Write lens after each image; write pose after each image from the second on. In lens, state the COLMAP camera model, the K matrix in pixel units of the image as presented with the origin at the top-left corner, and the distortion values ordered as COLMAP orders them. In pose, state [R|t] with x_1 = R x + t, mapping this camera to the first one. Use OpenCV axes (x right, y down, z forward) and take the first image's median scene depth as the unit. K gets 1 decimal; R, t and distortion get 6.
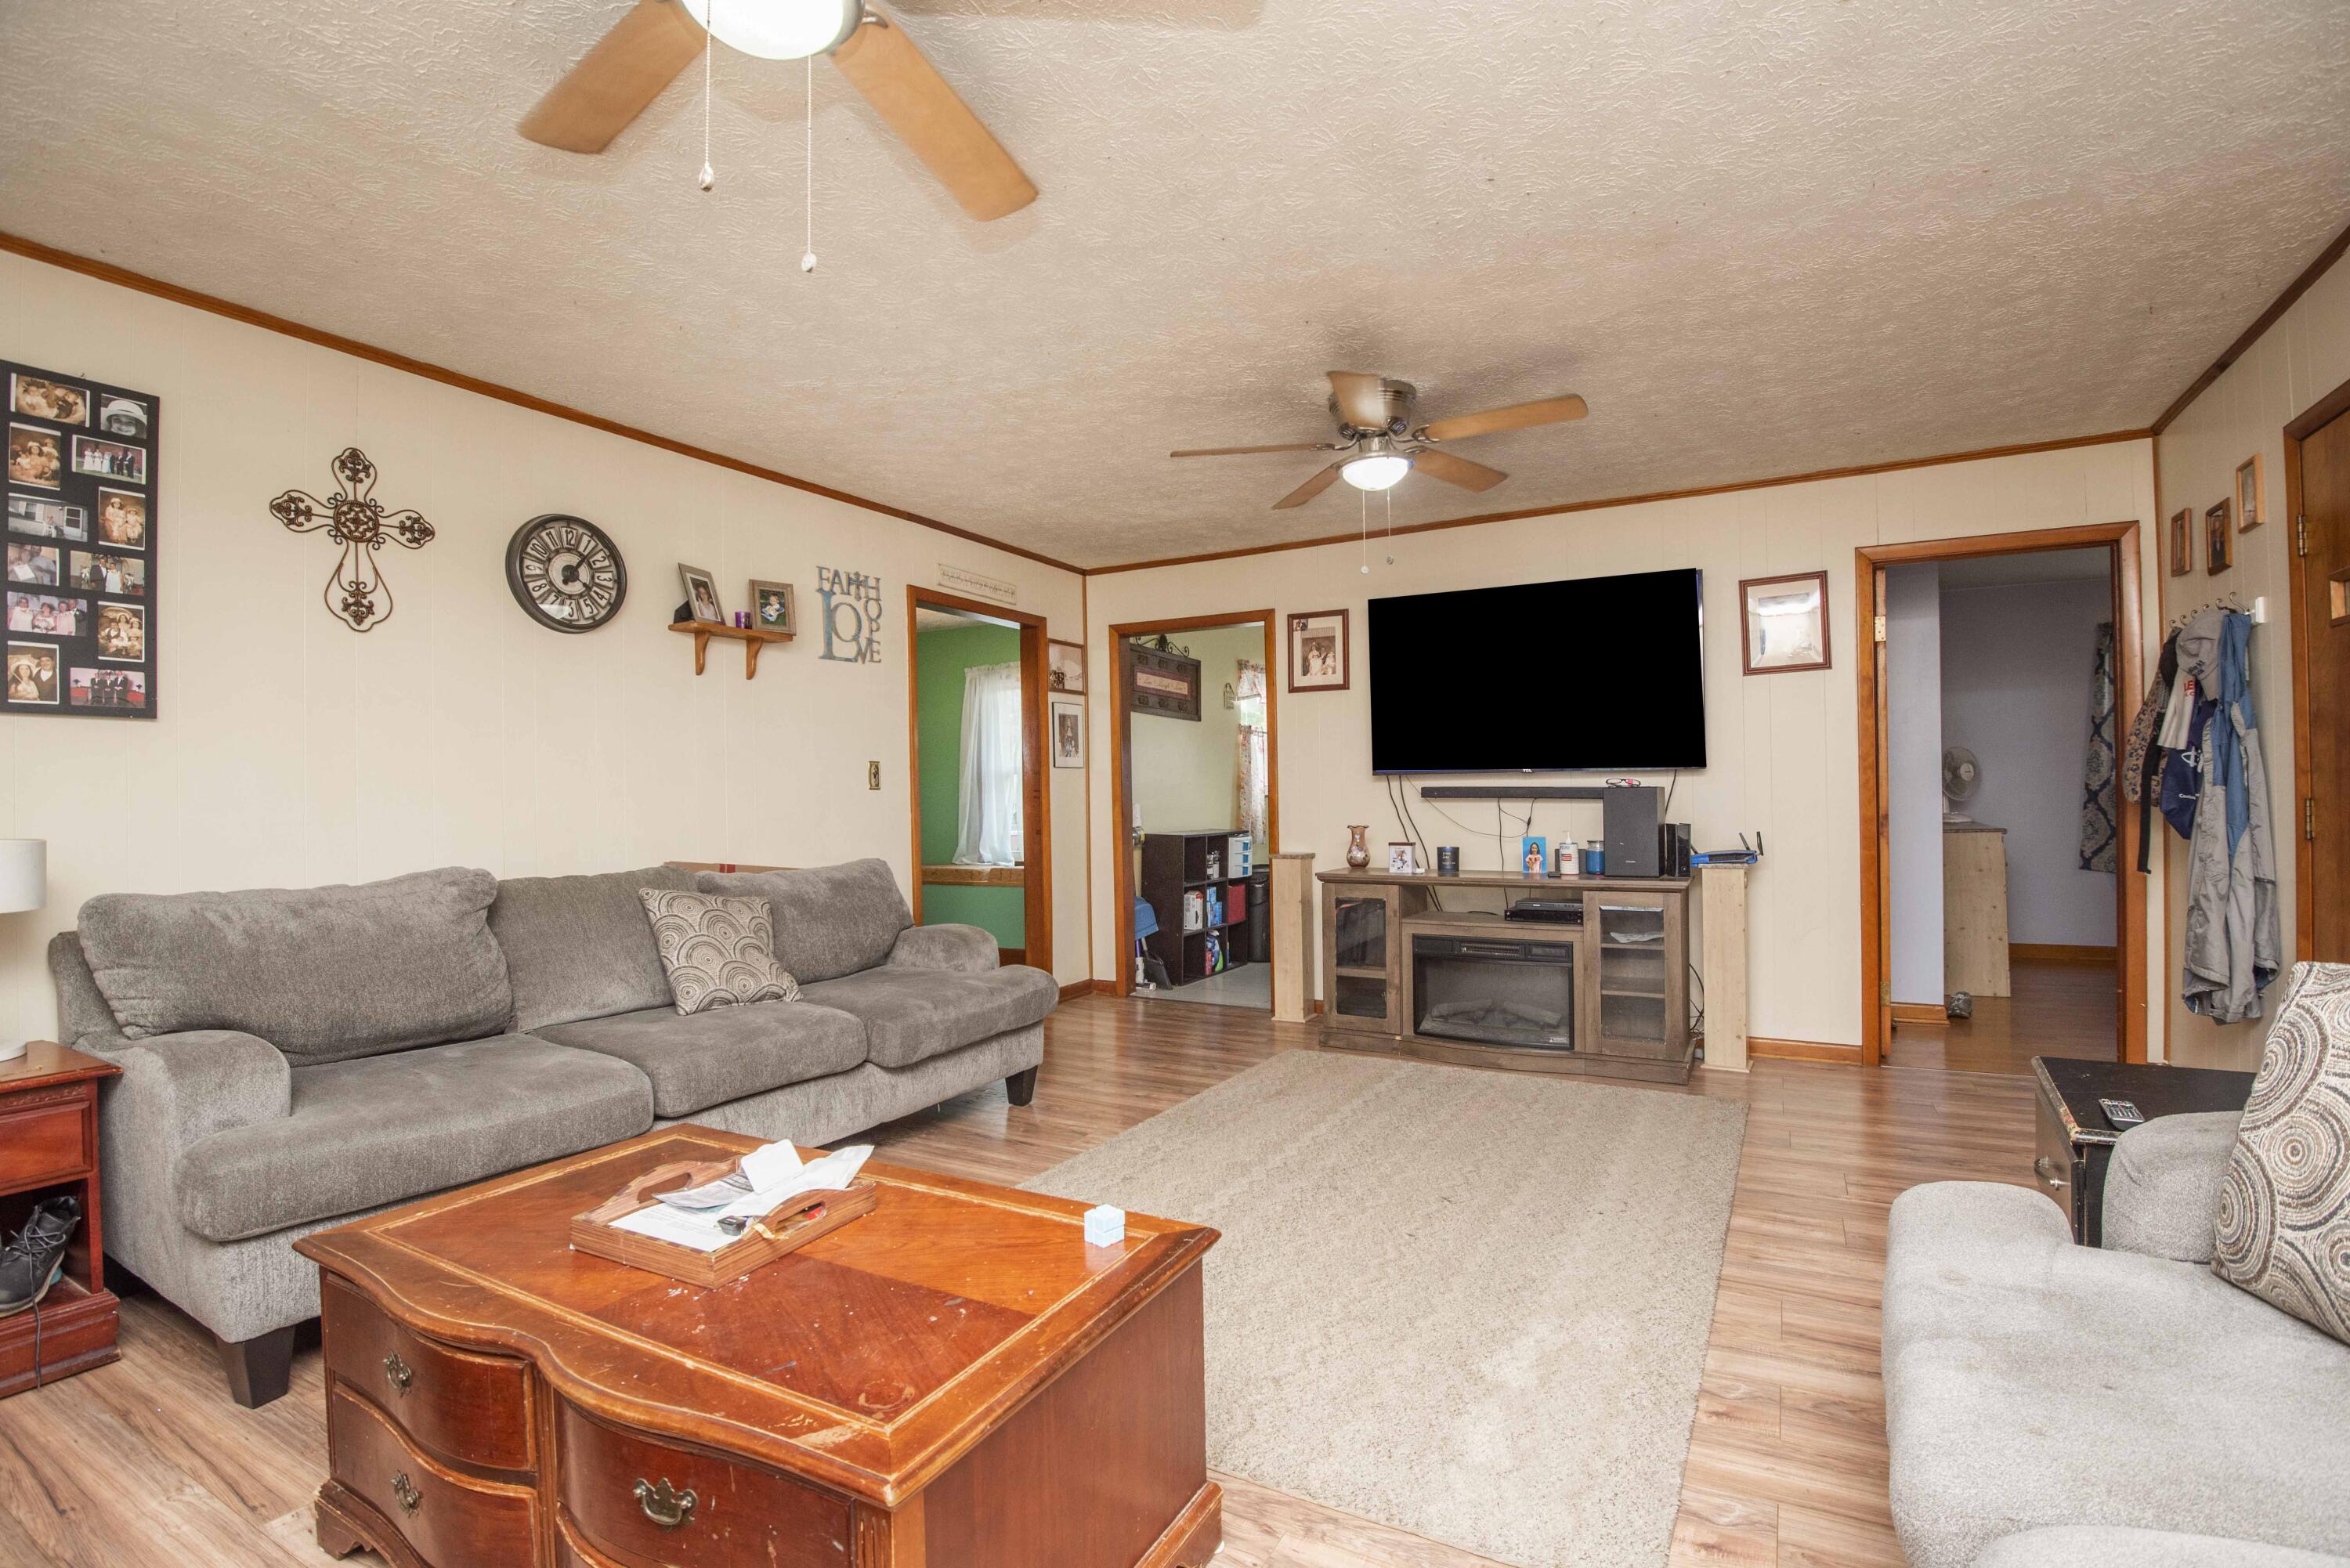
lens RADIAL K [[1070.6, 0, 1173.4], [0, 1070.6, 788.2], [0, 0, 1]] dist [-0.034428, -0.002258]
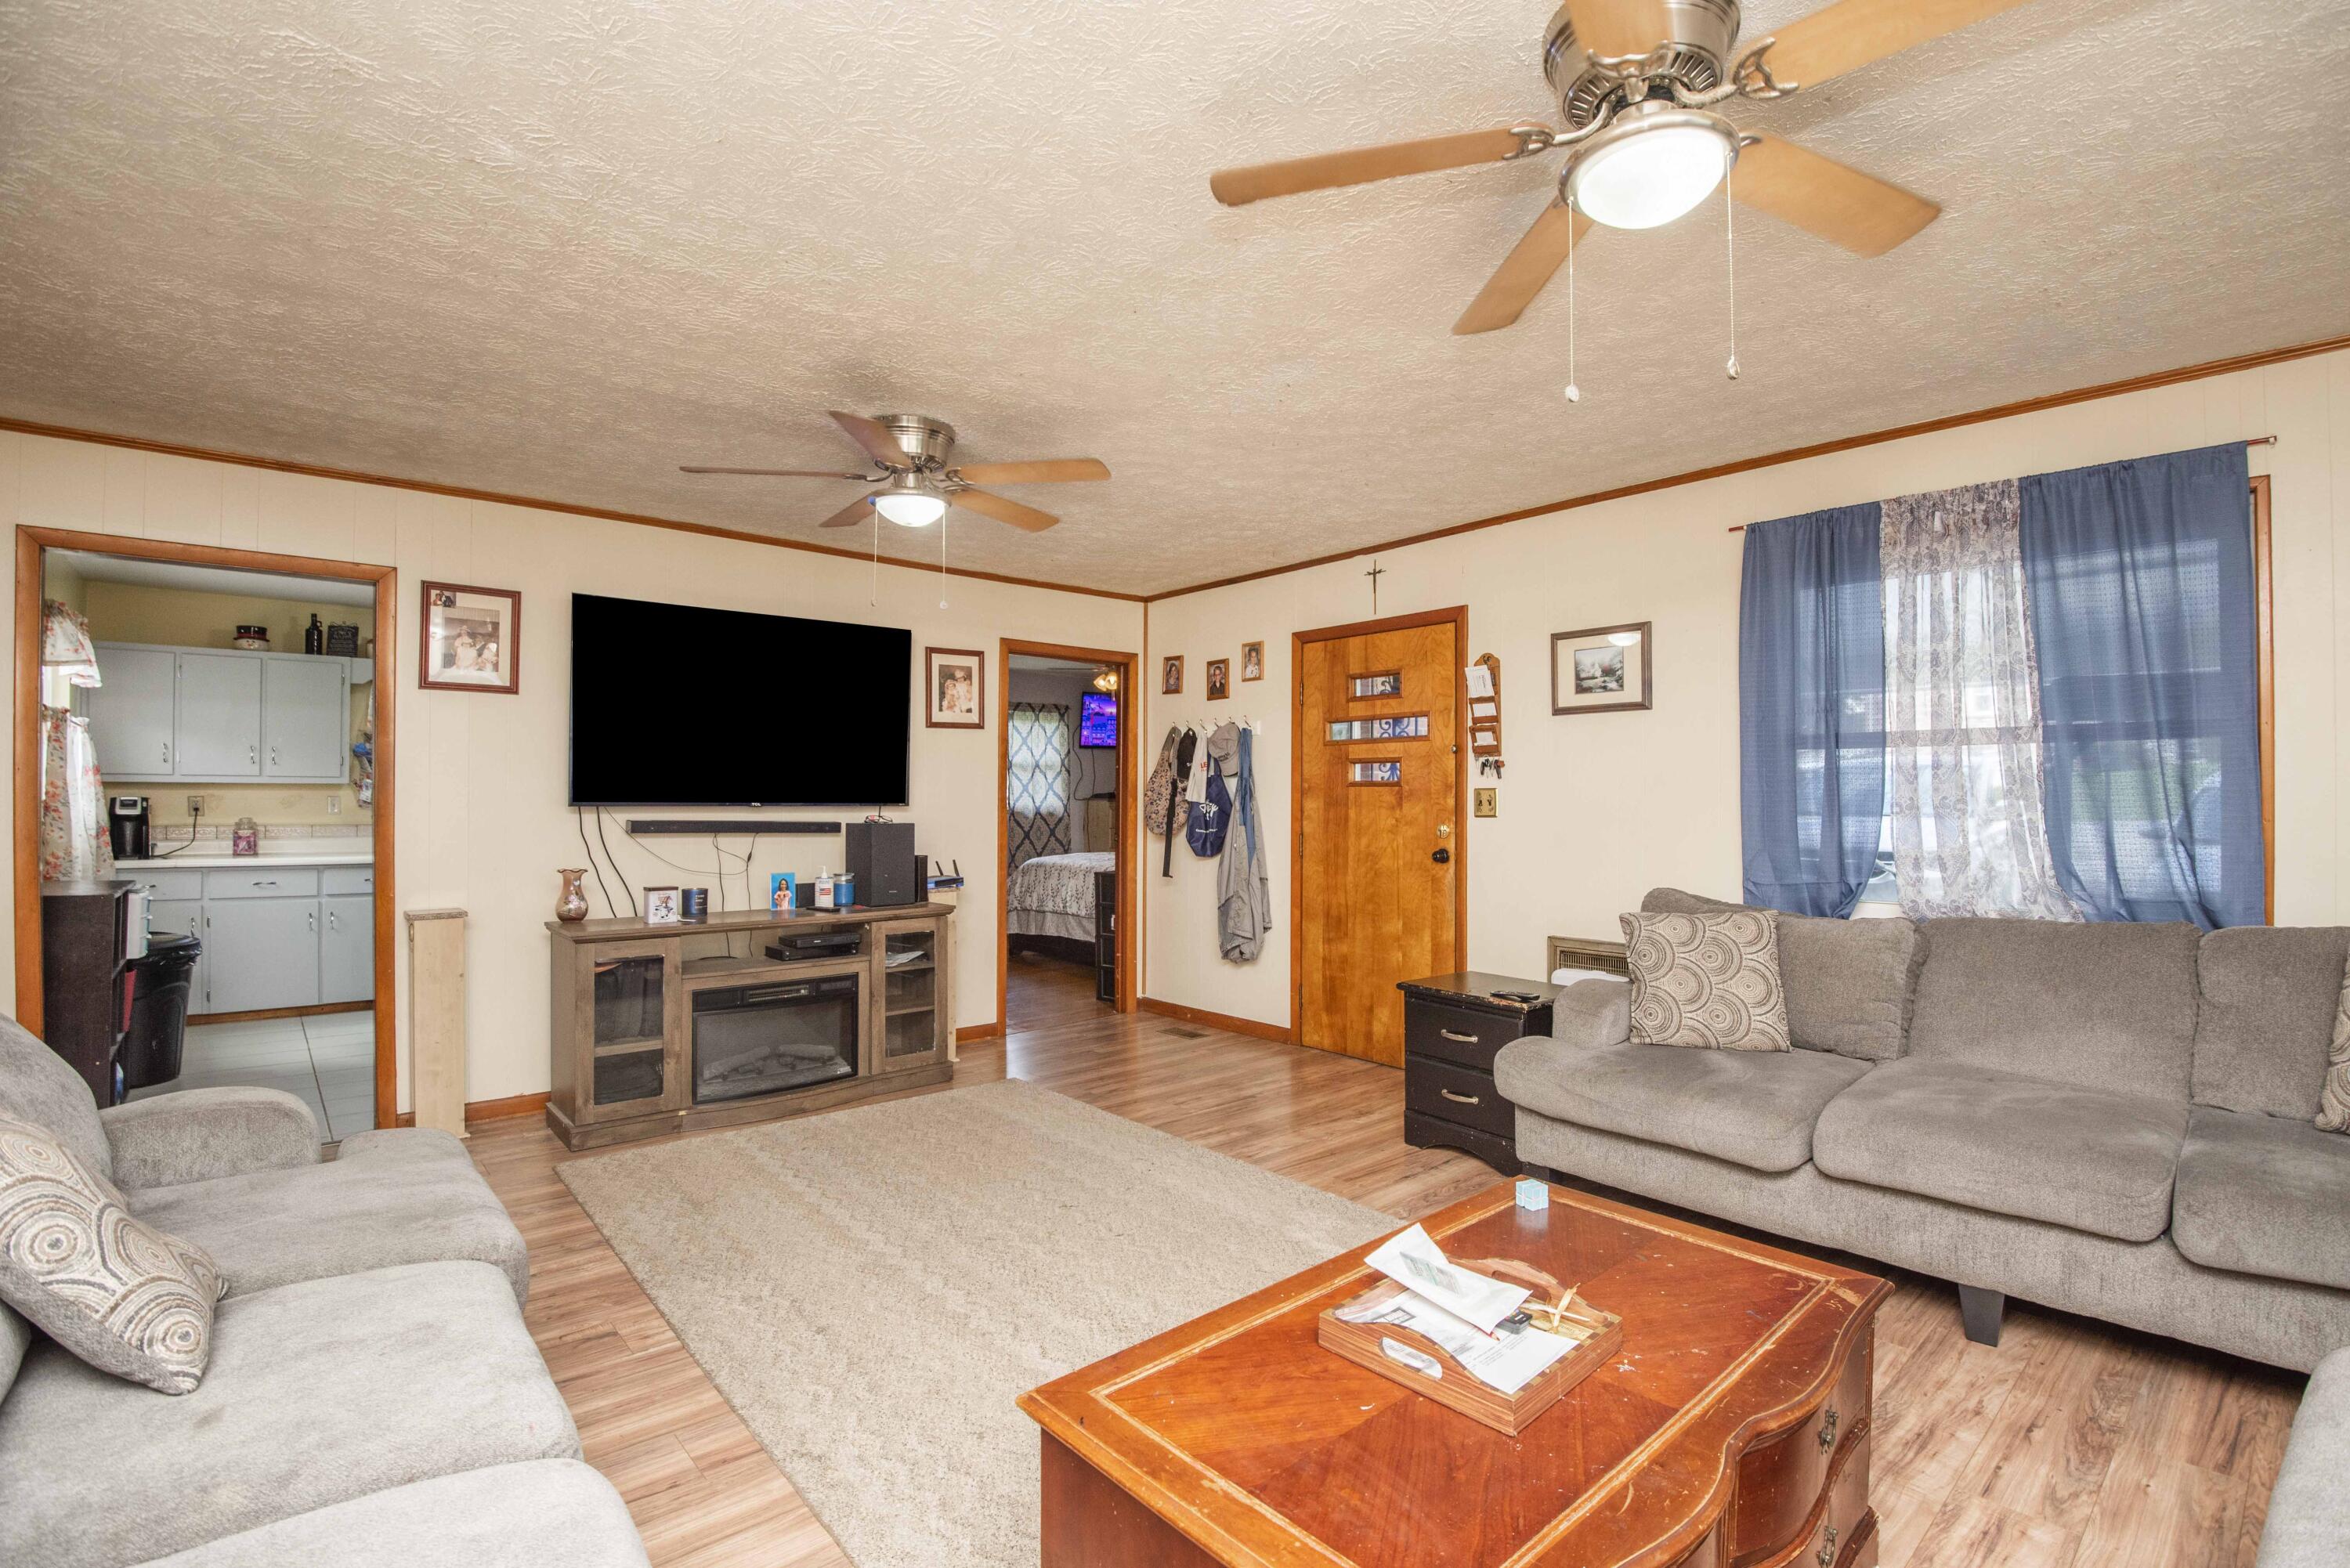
lens RADIAL K [[1070.6, 0, 1181.4], [0, 1070.6, 788.3], [0, 0, 1]] dist [-0.034428, -0.002258]
pose [[0.311376, 0.028966, 0.949845, -0.486969], [-0.009896, 0.999580, -0.027239, -0.009200], [-0.950235, -0.000918, 0.311532, 0.351590]]
